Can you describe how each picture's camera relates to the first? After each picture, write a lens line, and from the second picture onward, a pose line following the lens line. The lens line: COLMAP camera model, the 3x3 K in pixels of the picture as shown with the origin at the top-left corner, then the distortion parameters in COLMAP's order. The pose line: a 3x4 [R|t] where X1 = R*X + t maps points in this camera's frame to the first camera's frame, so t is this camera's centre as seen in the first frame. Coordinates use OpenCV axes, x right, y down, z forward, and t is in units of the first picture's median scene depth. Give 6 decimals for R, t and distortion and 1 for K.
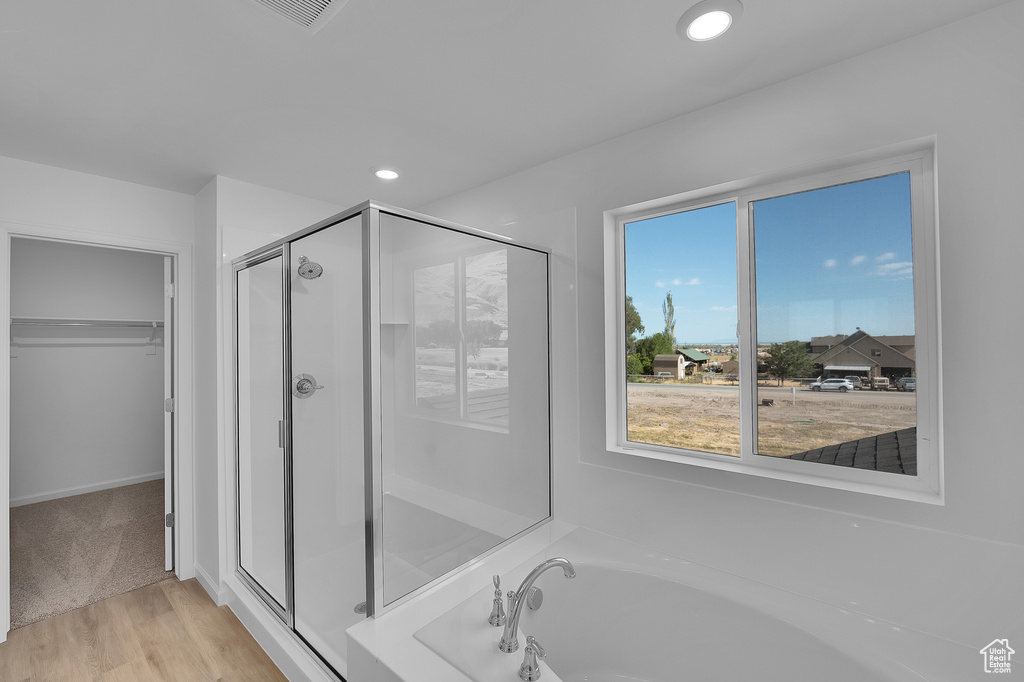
lens RADIAL K [[425.9, 0, 512.5], [0, 425.9, 340.4], [0, 0, 1]] dist [-0.010788, 0.000446]
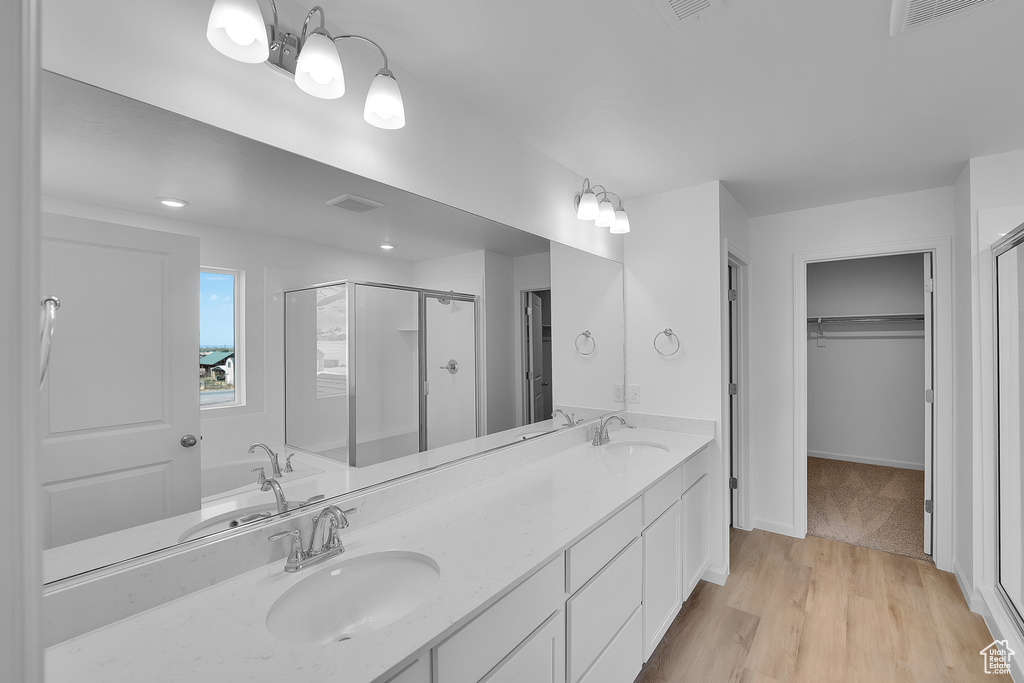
lens RADIAL K [[425.9, 0, 507.5], [0, 425.9, 345.5], [0, 0, 1]] dist [-0.010788, 0.000446]
pose [[0.024508, 0.018027, -0.999537, 0.209376], [0.013785, 0.999736, 0.018369, -0.004324], [0.999605, -0.014229, 0.024253, -0.062611]]
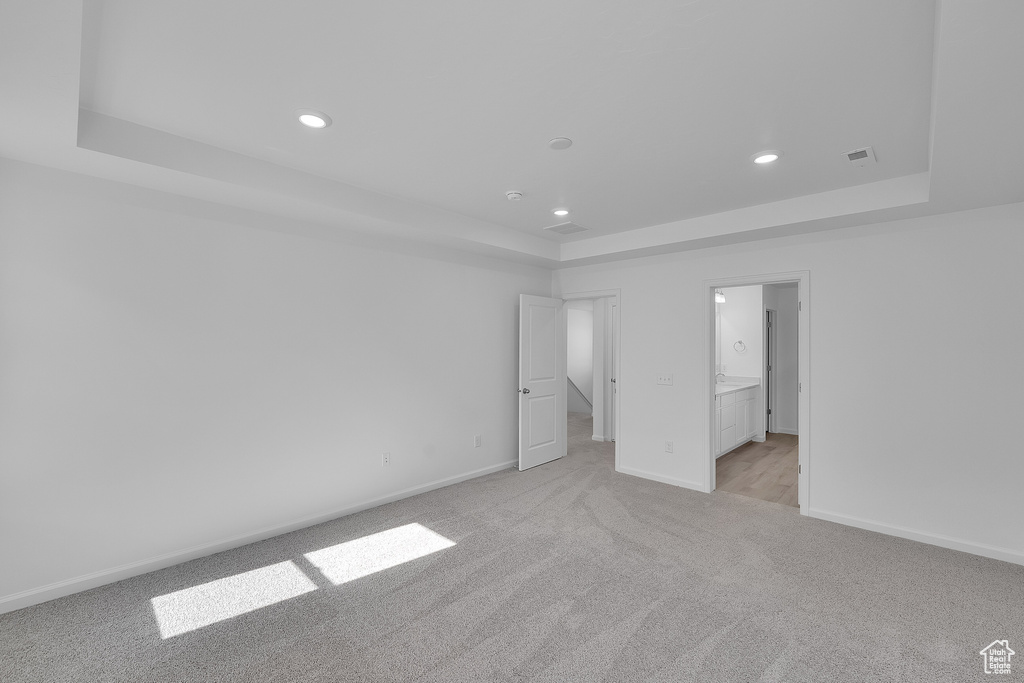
lens RADIAL K [[425.9, 0, 510.8], [0, 425.9, 344.3], [0, 0, 1]] dist [-0.010788, 0.000446]
pose [[-0.063922, 0.010901, -0.997895, 2.400826], [0.001817, 0.999940, 0.010807, -0.038272], [0.997953, -0.001122, -0.063938, -1.146426]]
